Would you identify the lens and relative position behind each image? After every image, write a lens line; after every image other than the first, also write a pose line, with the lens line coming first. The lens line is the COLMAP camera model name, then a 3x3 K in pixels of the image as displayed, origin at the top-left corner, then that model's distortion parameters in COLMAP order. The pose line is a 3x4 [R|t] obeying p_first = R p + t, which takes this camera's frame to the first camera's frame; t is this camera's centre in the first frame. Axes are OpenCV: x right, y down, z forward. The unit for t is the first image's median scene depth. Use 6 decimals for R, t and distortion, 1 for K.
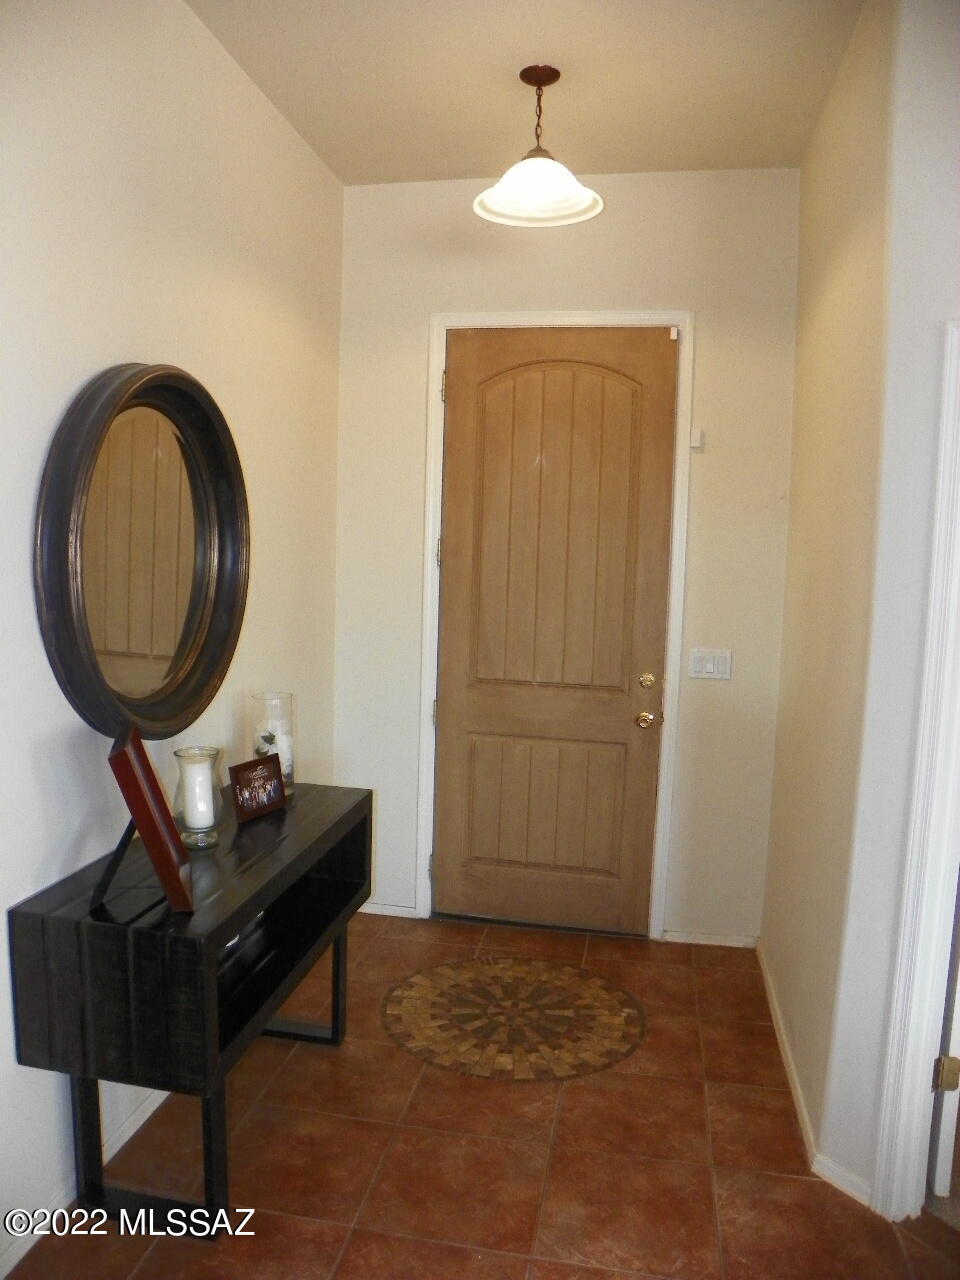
lens RADIAL K [[966.4, 0, 480.0], [0, 966.4, 640.0], [0, 0, 1]] dist [-0.168238, 0.114283]
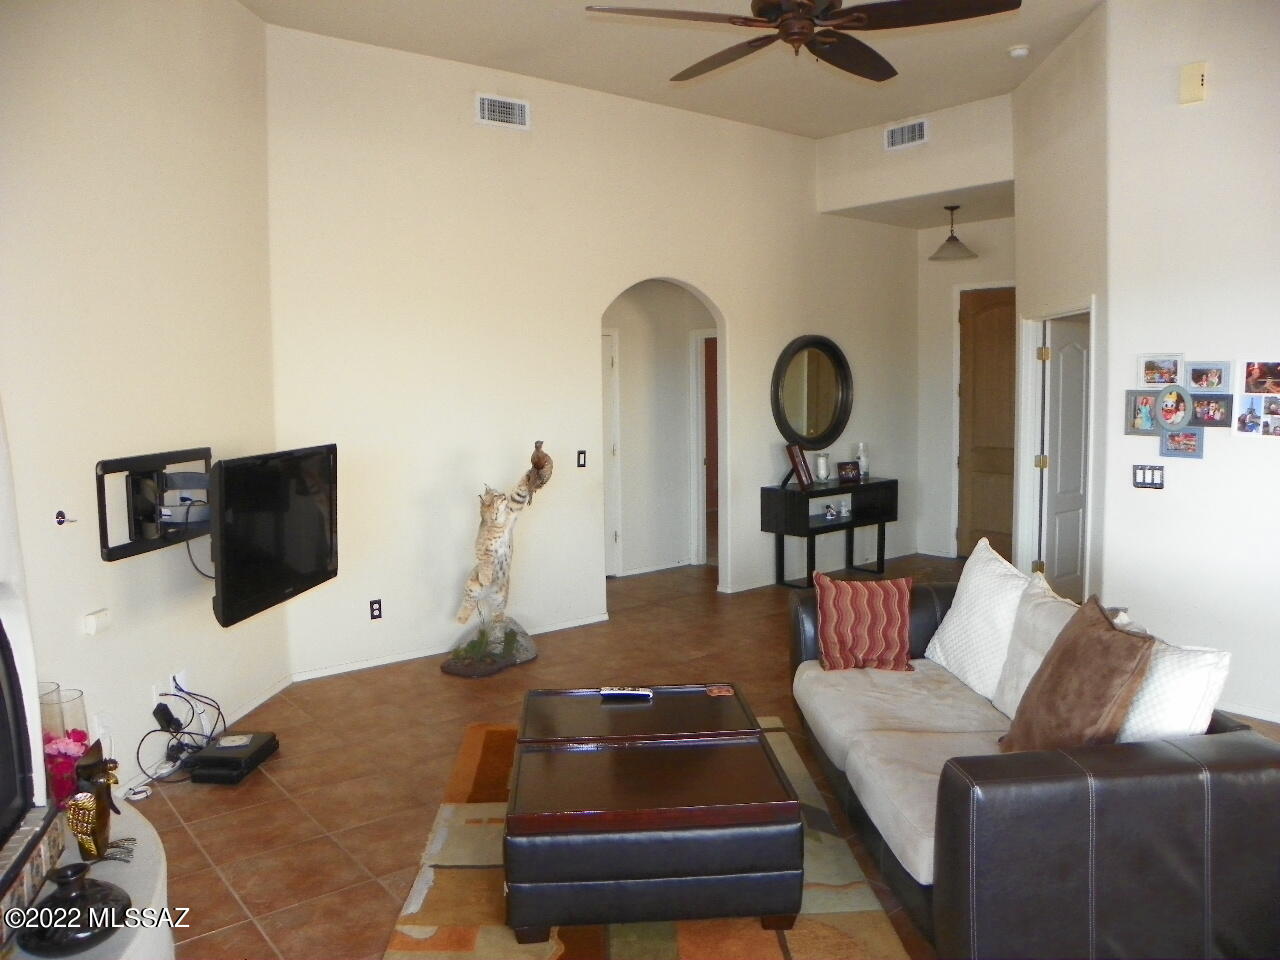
lens RADIAL K [[966.4, 0, 634.1], [0, 966.4, 476.5], [0, 0, 1]] dist [-0.168238, 0.114283]
pose [[0.757705, 0.020098, -0.652287, 1.189689], [-0.025674, 0.999670, 0.000979, 0.181627], [0.652092, 0.016005, 0.757971, -1.670369]]
